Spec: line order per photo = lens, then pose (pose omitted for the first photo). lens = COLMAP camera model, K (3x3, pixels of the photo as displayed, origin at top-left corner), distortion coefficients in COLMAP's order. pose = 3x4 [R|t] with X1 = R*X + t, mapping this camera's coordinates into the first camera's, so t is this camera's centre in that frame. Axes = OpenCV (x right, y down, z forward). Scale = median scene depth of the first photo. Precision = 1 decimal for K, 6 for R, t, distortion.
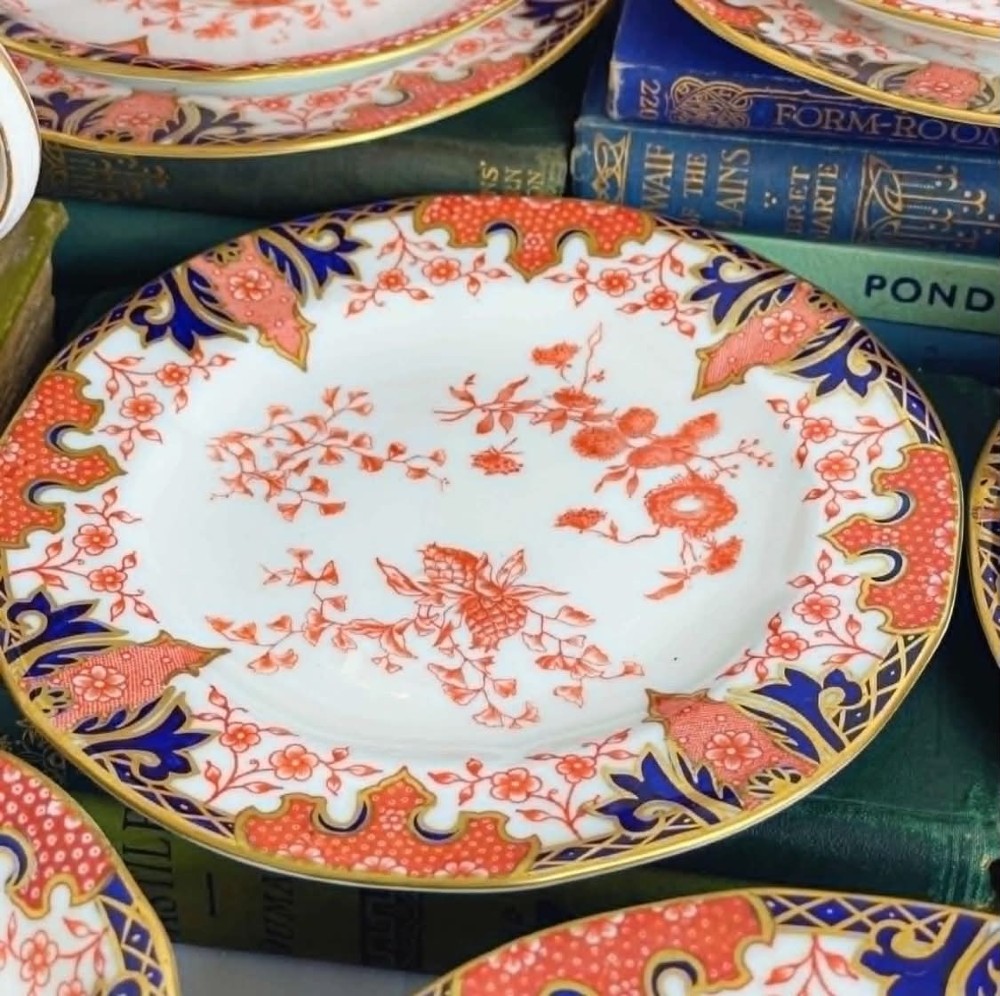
lens RADIAL K [[2021.8, 0, 519.3], [0, 2021.8, 477.0], [0, 0, 1]] dist [0.073818, -0.123801]
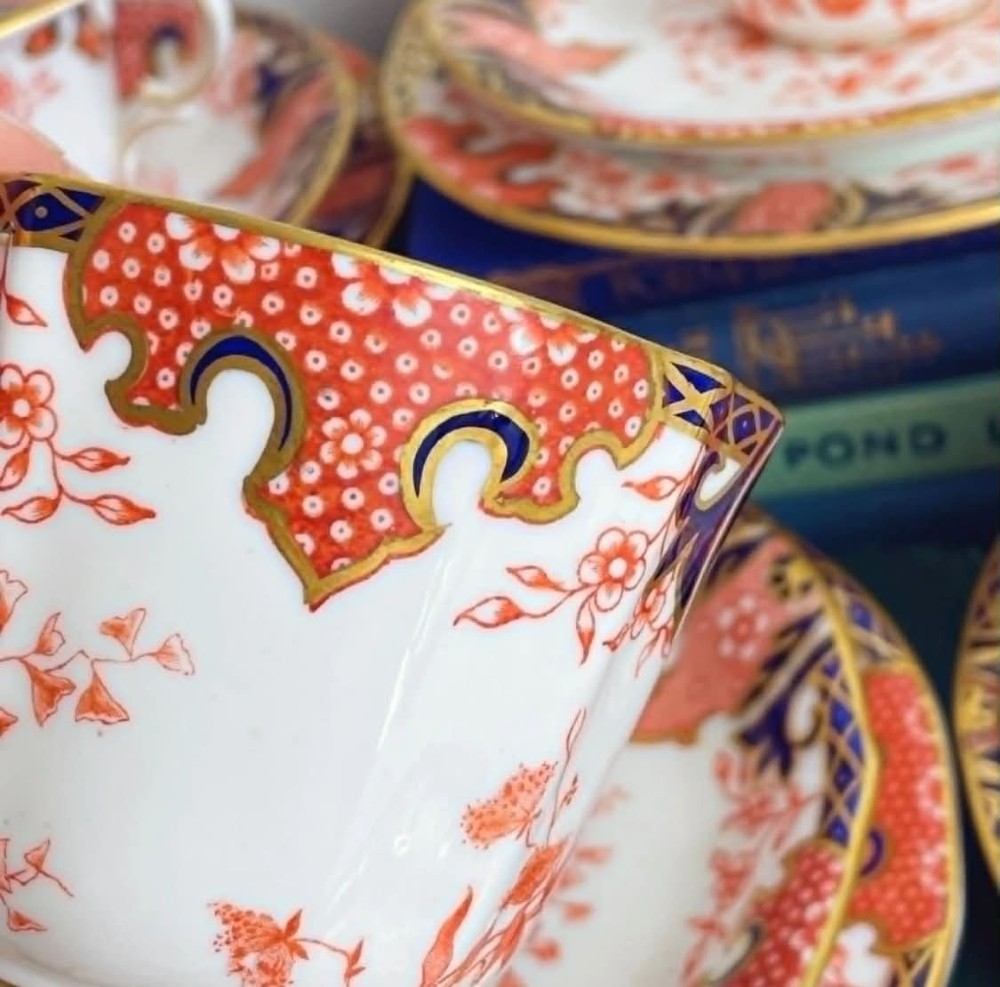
lens RADIAL K [[2003.9, 0, 486.8], [0, 2003.9, 390.2], [0, 0, 1]] dist [0.150311, -0.423376]
pose [[0.963206, -0.262383, -0.058215, 0.129887], [0.253469, 0.958855, -0.127867, -0.056083], [0.089370, 0.108406, 0.990081, 0.223893]]
